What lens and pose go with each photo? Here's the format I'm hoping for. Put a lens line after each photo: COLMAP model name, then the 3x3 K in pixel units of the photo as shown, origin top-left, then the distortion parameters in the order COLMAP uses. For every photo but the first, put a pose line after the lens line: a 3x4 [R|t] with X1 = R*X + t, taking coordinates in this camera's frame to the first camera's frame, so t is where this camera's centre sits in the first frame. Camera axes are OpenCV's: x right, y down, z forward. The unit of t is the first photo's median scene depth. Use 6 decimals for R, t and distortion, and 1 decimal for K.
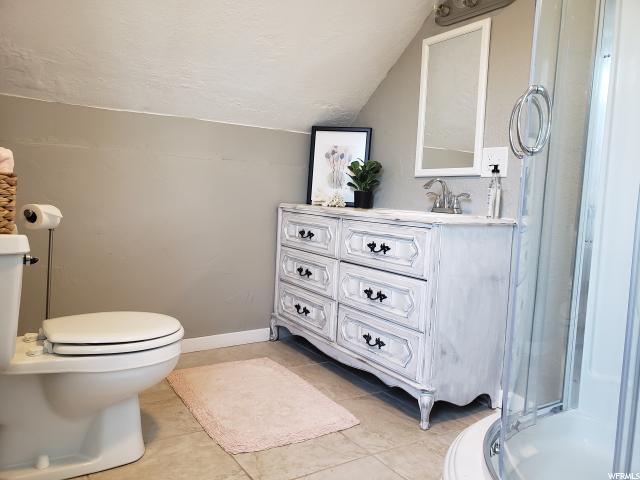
lens RADIAL K [[497.8, 0, 319.2], [0, 497.8, 240.2], [0, 0, 1]] dist [0.057605, -0.087929]
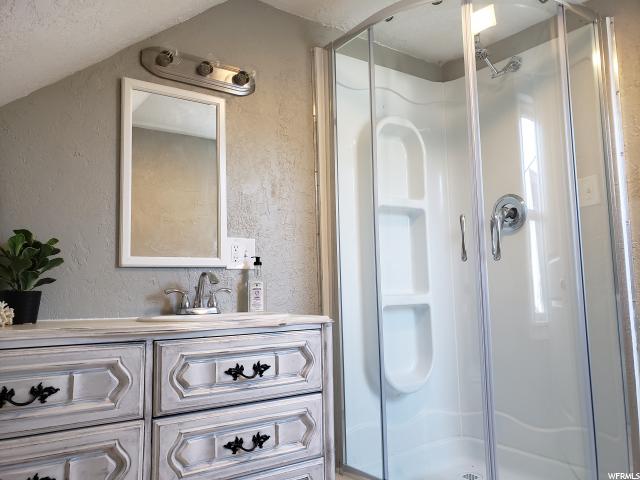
lens RADIAL K [[497.8, 0, 319.2], [0, 497.8, 240.2], [0, 0, 1]] dist [0.057605, -0.087929]
pose [[-0.027996, 0.056872, 0.997989, -0.582586], [0.107512, 0.992760, -0.053558, -0.116278], [-0.993810, 0.105797, -0.033908, 0.894283]]
